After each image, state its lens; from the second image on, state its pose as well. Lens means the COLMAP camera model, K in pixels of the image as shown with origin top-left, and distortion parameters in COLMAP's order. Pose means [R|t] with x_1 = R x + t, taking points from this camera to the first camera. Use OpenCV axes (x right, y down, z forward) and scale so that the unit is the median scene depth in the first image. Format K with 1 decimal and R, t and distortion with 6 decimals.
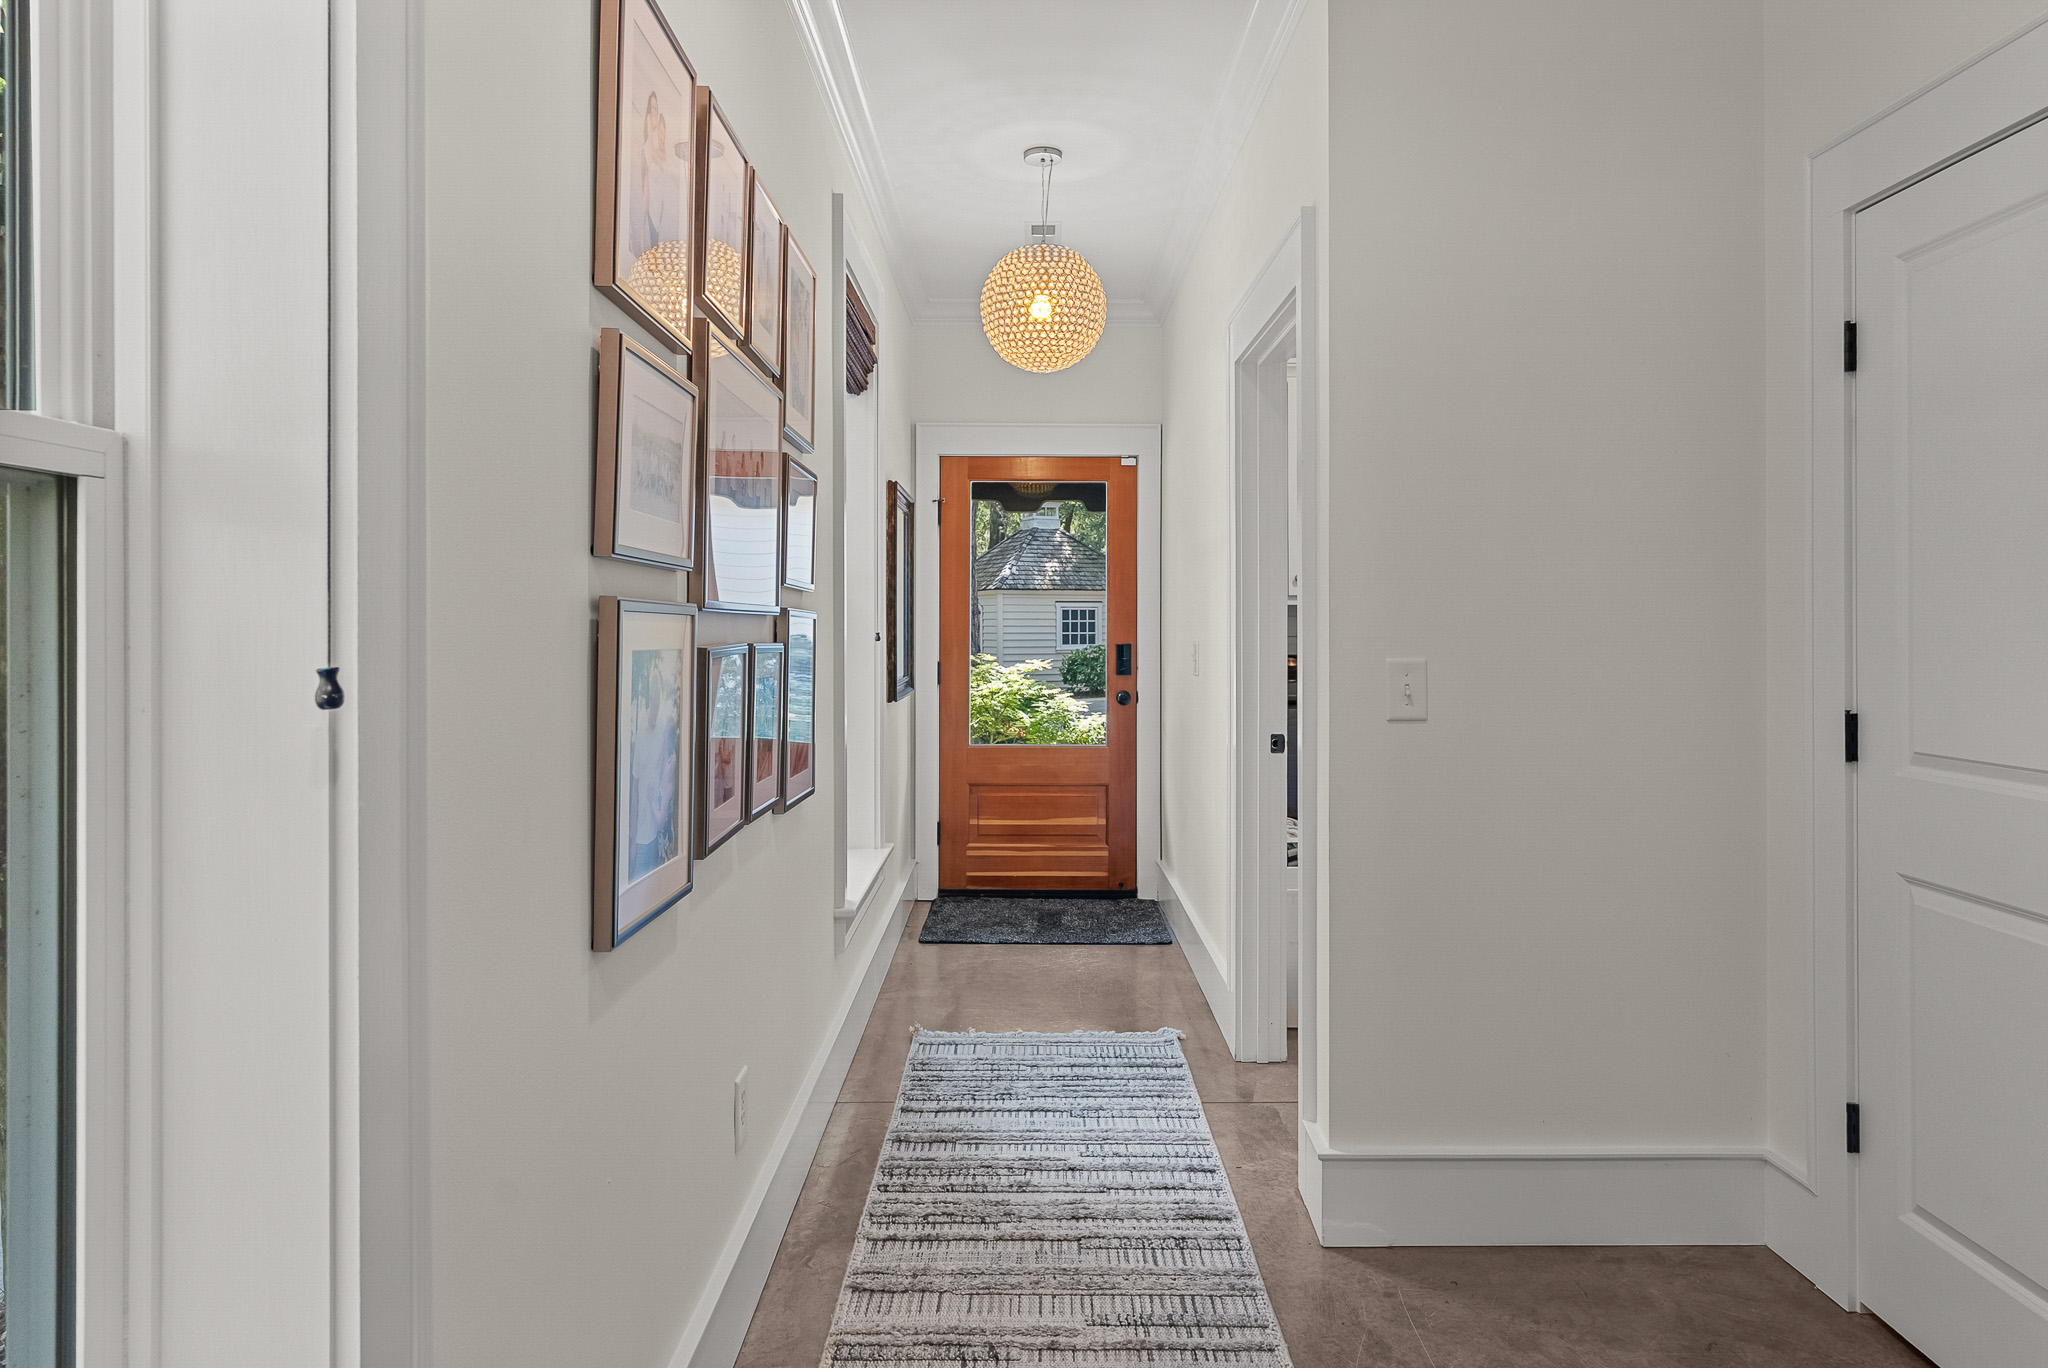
lens RADIAL K [[1233.2, 0, 1024.0], [0, 1233.2, 684.0], [0, 0, 1]] dist [-0.002754, 0.026827]
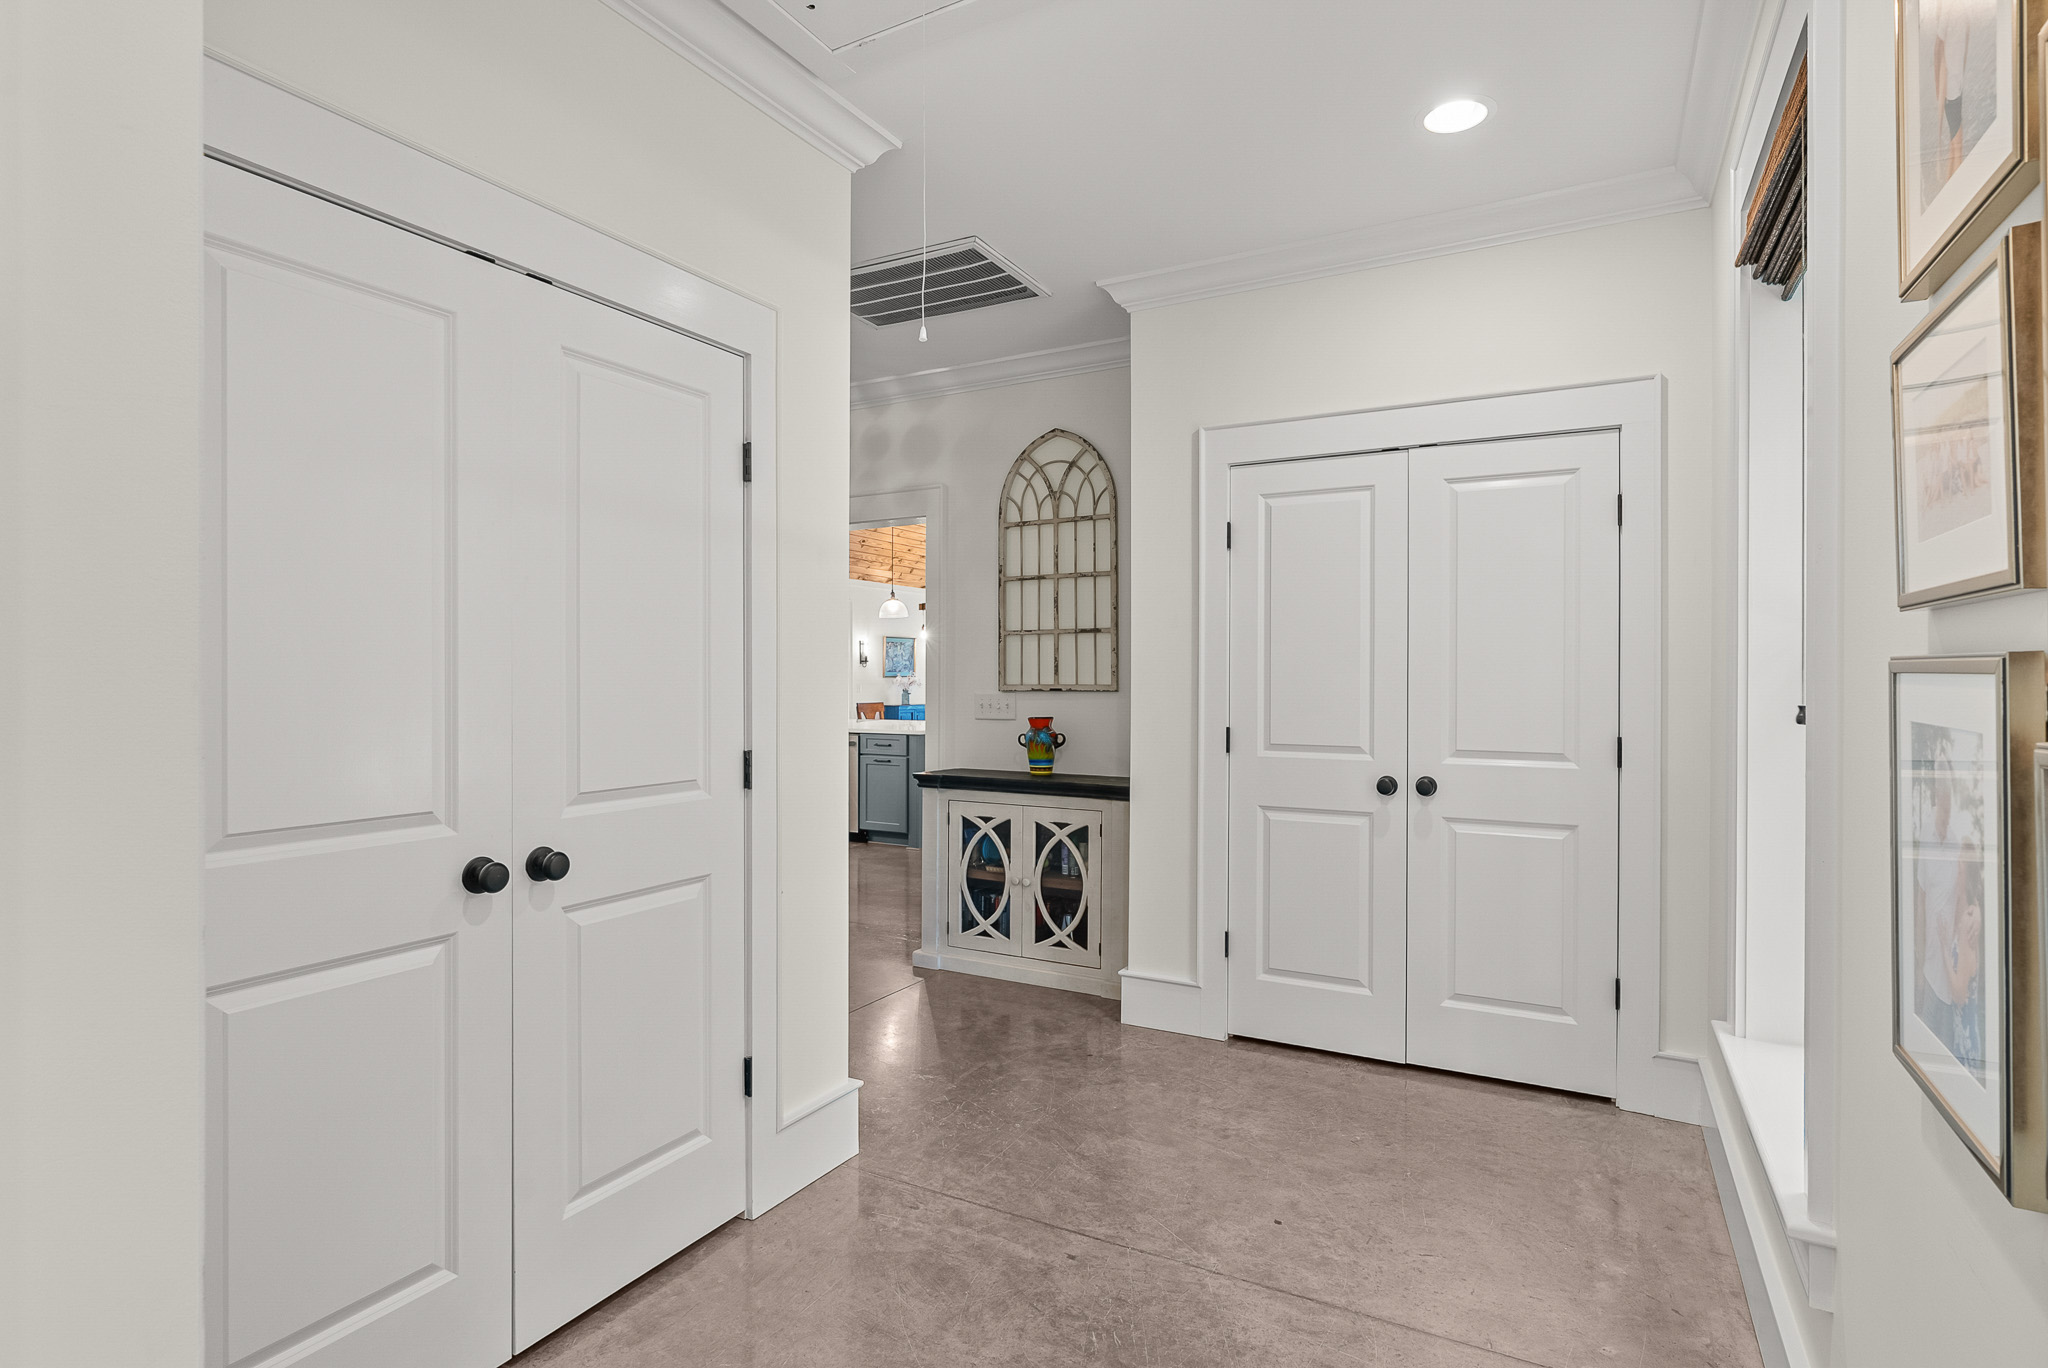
lens RADIAL K [[1048.1, 0, 1024.0], [0, 1048.1, 684.0], [0, 0, 1]] dist [-0.003996, -0.000452]
pose [[-0.879137, -0.003759, 0.476555, -0.084293], [0.021784, 0.998607, 0.048064, -0.061635], [-0.476072, 0.052636, -0.877830, 1.189577]]
